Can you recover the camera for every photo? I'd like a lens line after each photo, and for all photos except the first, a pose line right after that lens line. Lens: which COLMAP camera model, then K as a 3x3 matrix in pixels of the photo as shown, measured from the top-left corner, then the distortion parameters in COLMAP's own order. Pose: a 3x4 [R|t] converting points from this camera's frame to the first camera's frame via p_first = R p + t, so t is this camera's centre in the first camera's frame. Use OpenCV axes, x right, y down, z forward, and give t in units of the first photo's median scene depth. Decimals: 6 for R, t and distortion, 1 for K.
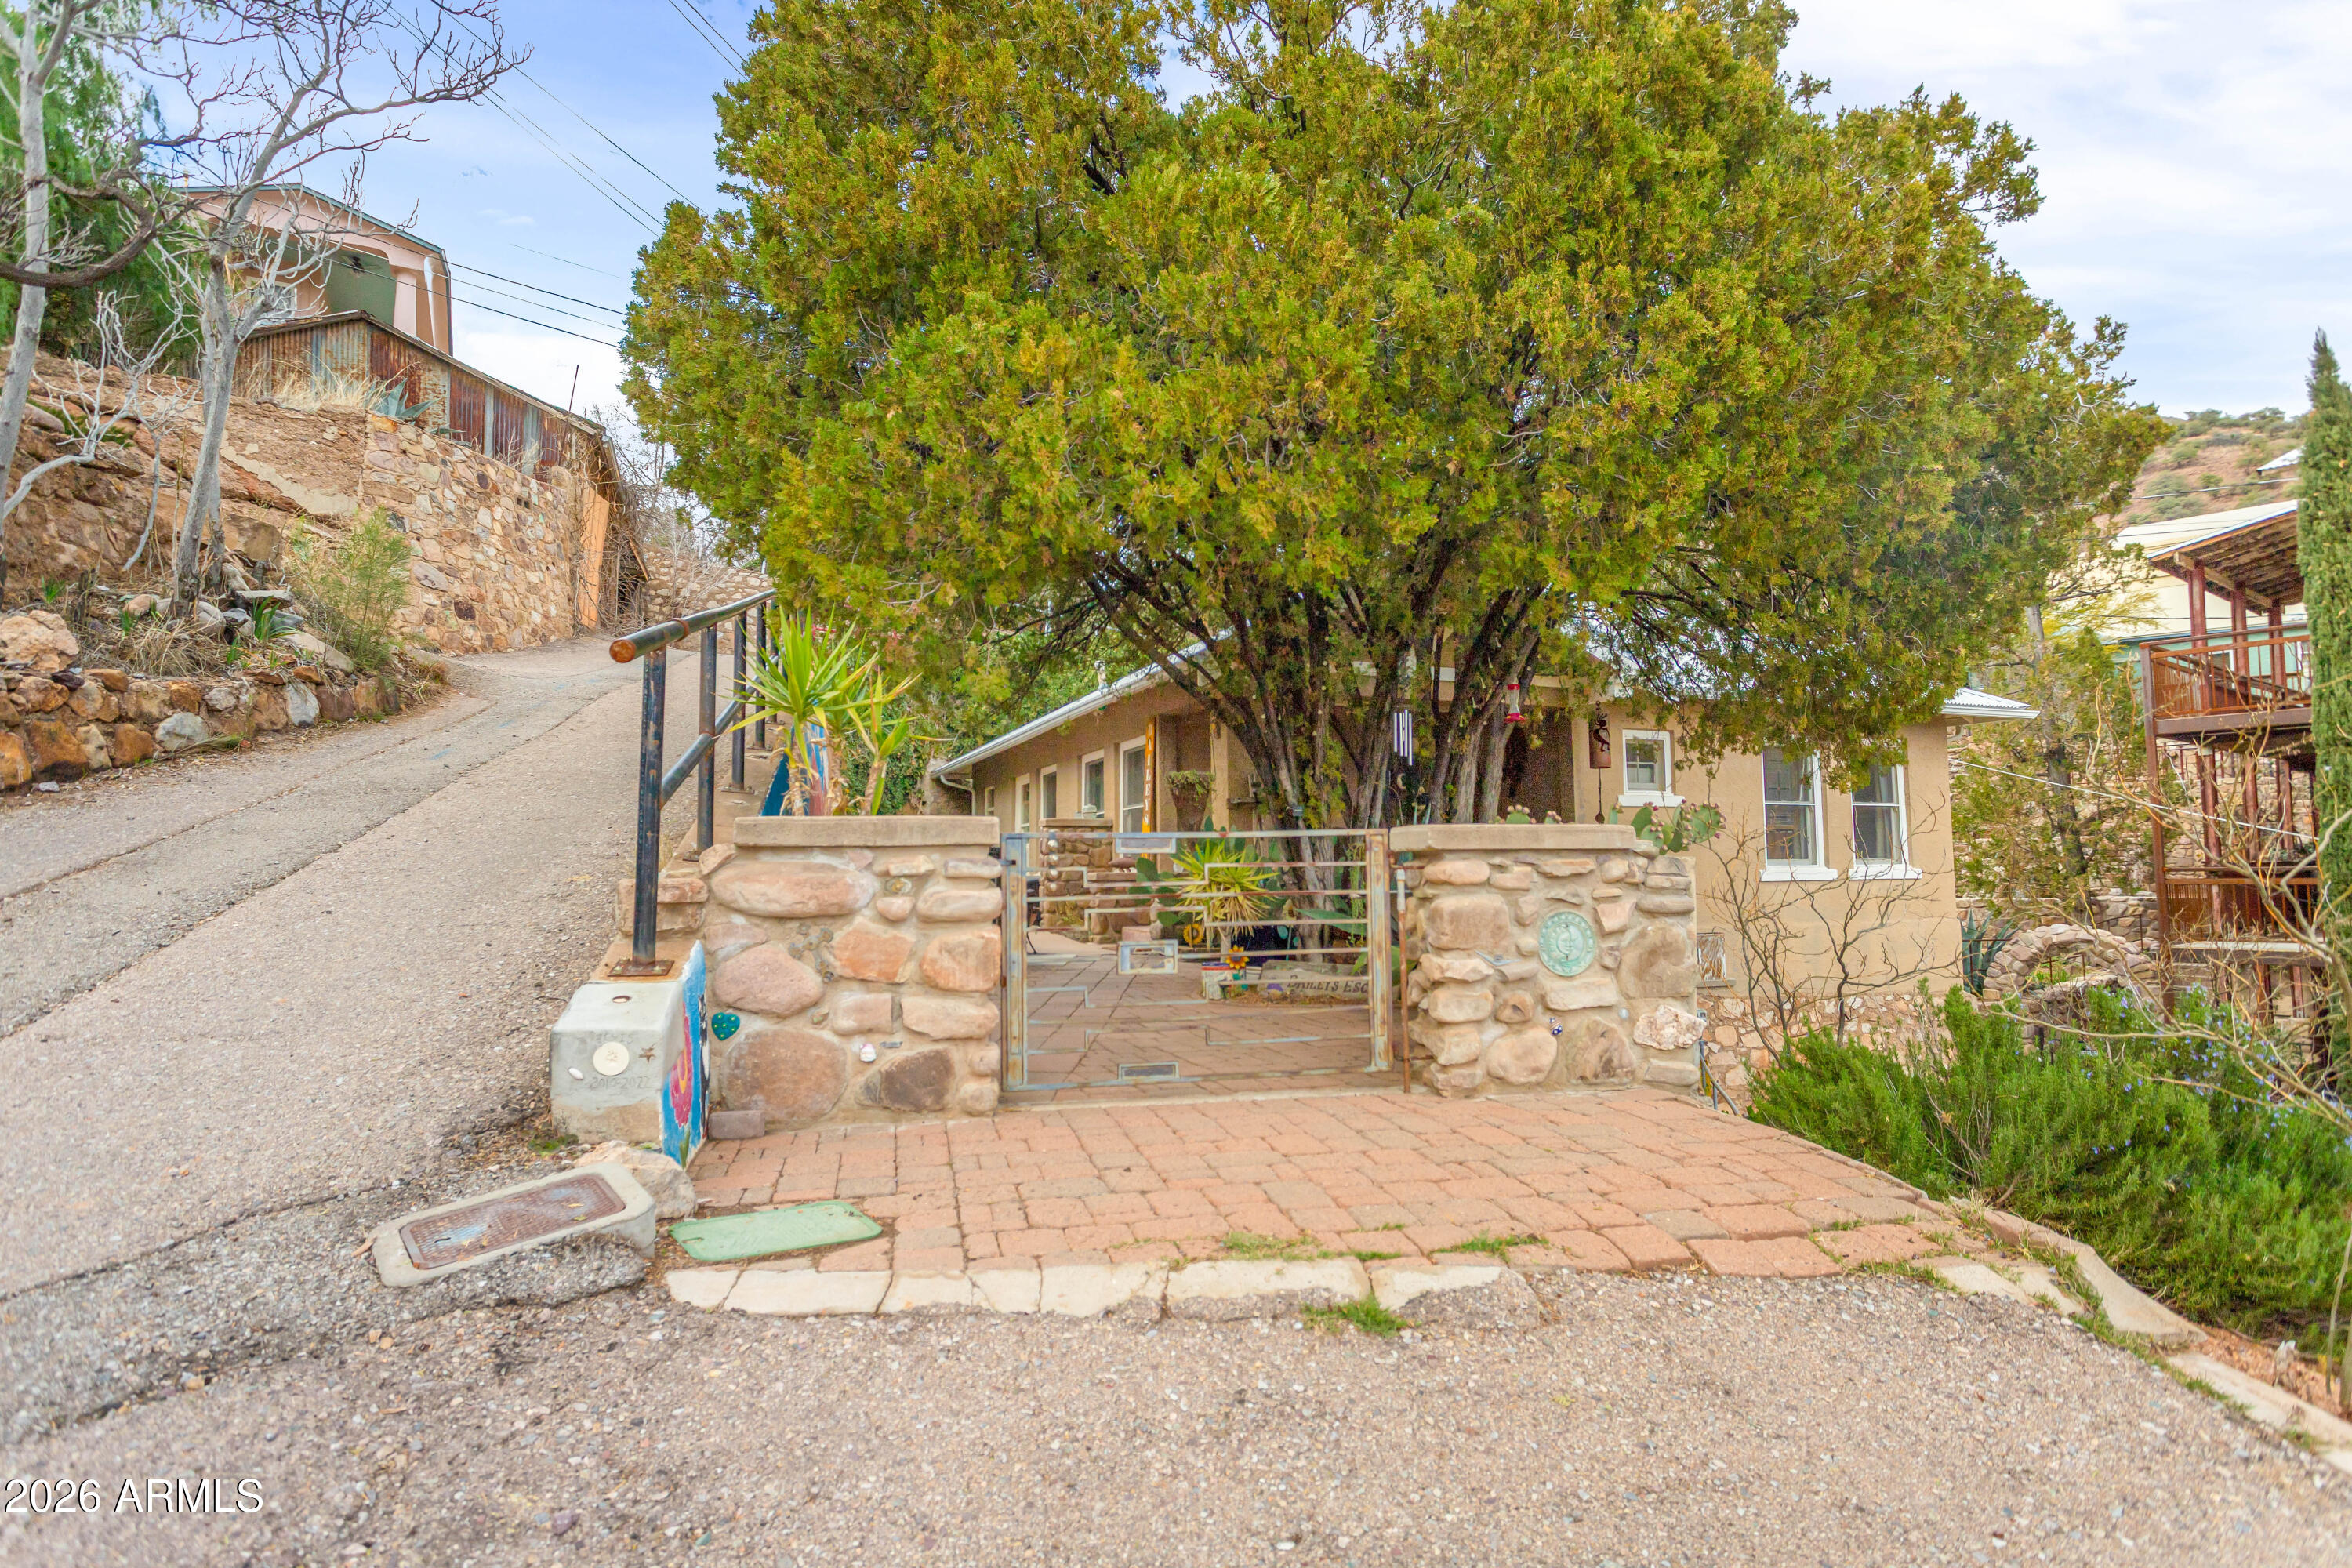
lens RADIAL K [[1261.7, 0, 1190.7], [0, 1261.7, 789.9], [0, 0, 1]] dist [0.016804, -0.000041]
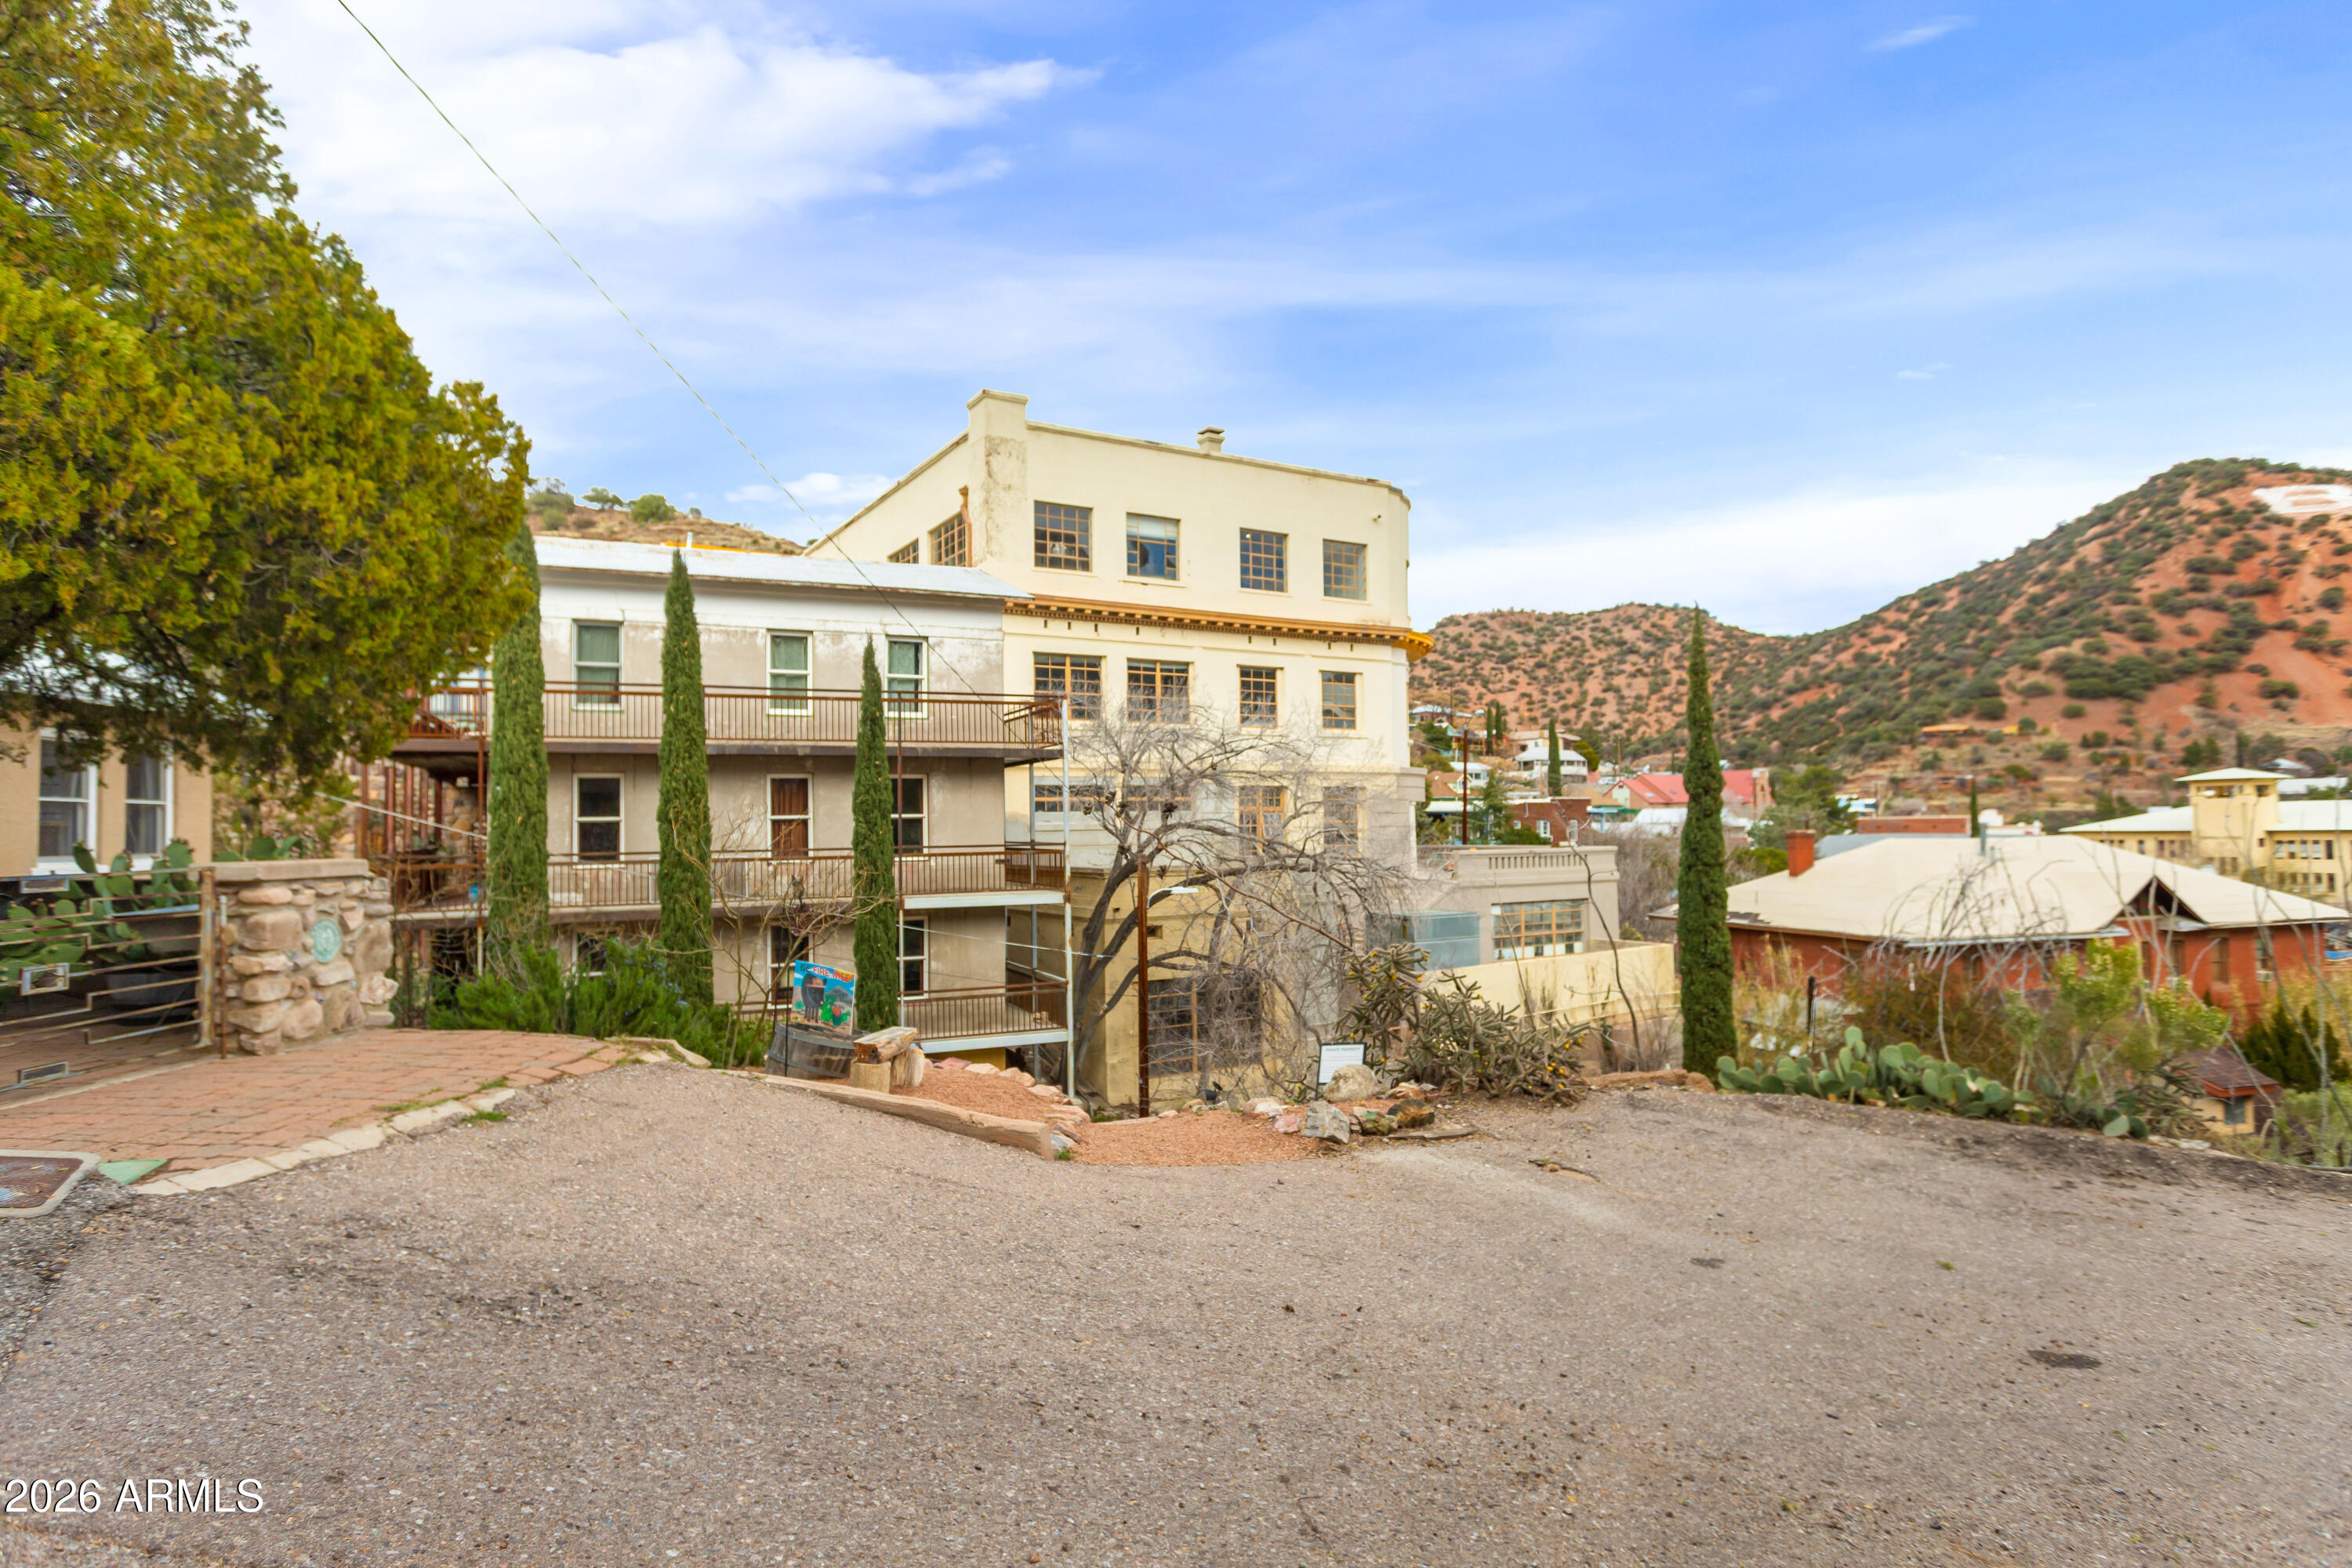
lens RADIAL K [[1264.3, 0, 1176.0], [0, 1264.3, 784.0], [0, 0, 1]] dist [0.028235, -0.000377]
pose [[0.249643, 0.041559, 0.967446, -0.912189], [-0.060410, 0.997801, -0.027274, -0.080370], [-0.966452, -0.051634, 0.251604, -0.326932]]
